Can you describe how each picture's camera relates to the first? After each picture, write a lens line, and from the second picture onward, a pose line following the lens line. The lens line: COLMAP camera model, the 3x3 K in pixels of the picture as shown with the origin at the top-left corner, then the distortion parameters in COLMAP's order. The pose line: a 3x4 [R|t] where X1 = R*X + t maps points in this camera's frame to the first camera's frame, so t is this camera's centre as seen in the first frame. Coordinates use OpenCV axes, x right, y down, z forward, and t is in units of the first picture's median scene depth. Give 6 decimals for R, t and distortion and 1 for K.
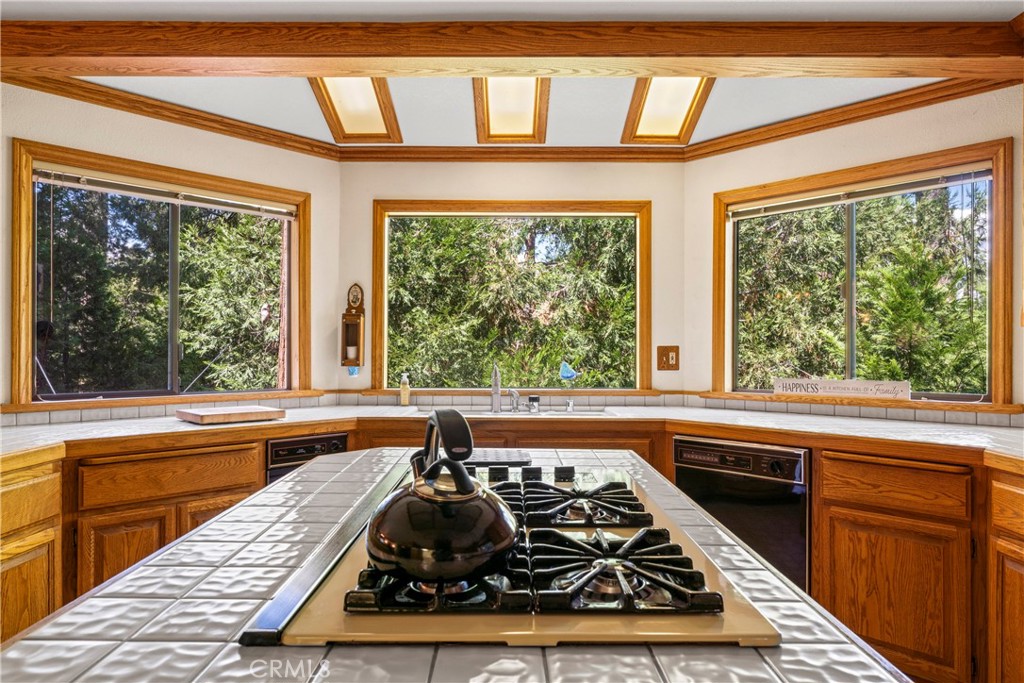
lens RADIAL K [[648.4, 0, 510.9], [0, 648.4, 351.8], [0, 0, 1]] dist [0.035919, 0.001612]
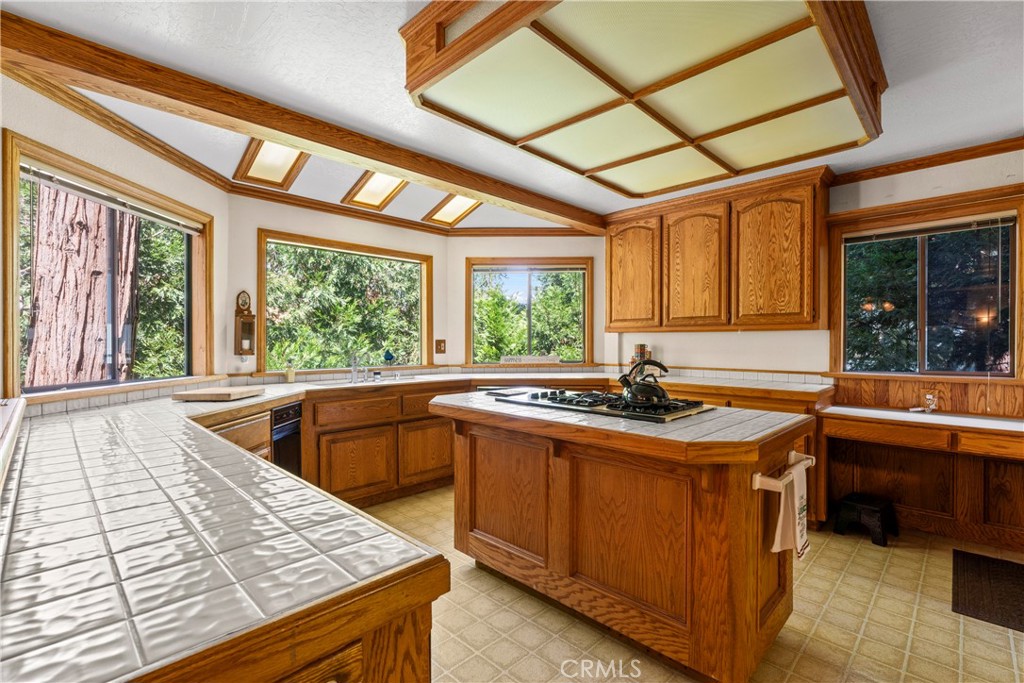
lens RADIAL K [[461.2, 0, 512.0], [0, 461.2, 341.5], [0, 0, 1]] dist [-0.000250, 0.000086]
pose [[0.708102, -0.001713, 0.706108, -0.518424], [0.005662, 0.999979, -0.003252, 0.001439], [-0.706087, 0.006301, 0.708097, -0.019683]]
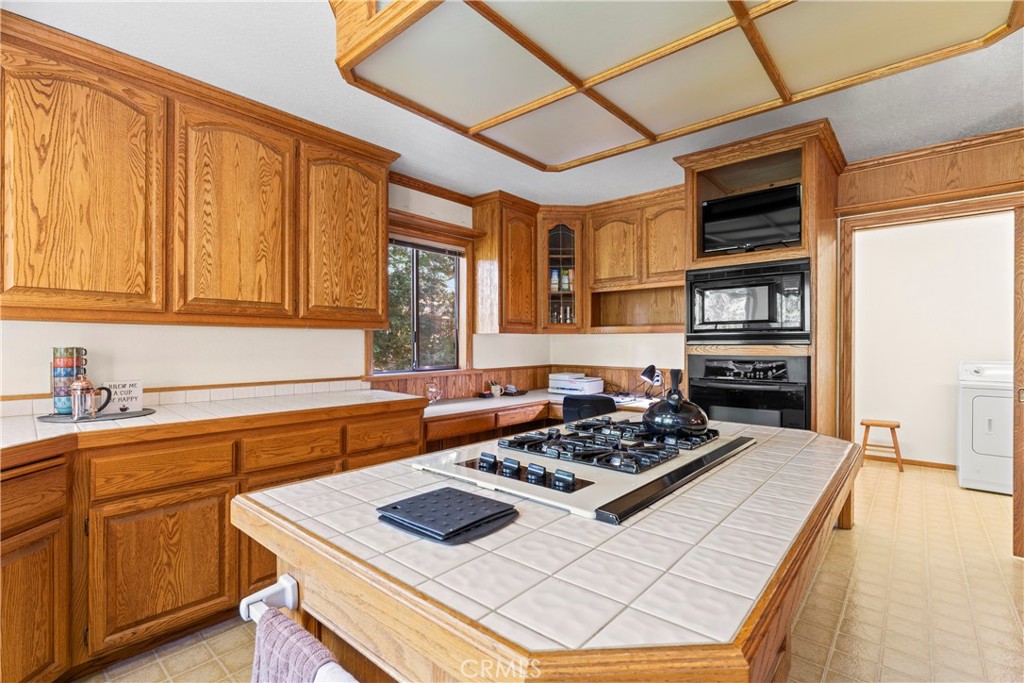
lens RADIAL K [[472.2, 0, 512.7], [0, 472.2, 343.8], [0, 0, 1]] dist [0.000080, -0.000074]
pose [[-0.749089, -0.005390, 0.662448, -0.190874], [-0.000465, 0.999971, 0.007610, -0.002341], [-0.662469, 0.005393, -0.749070, 0.665536]]
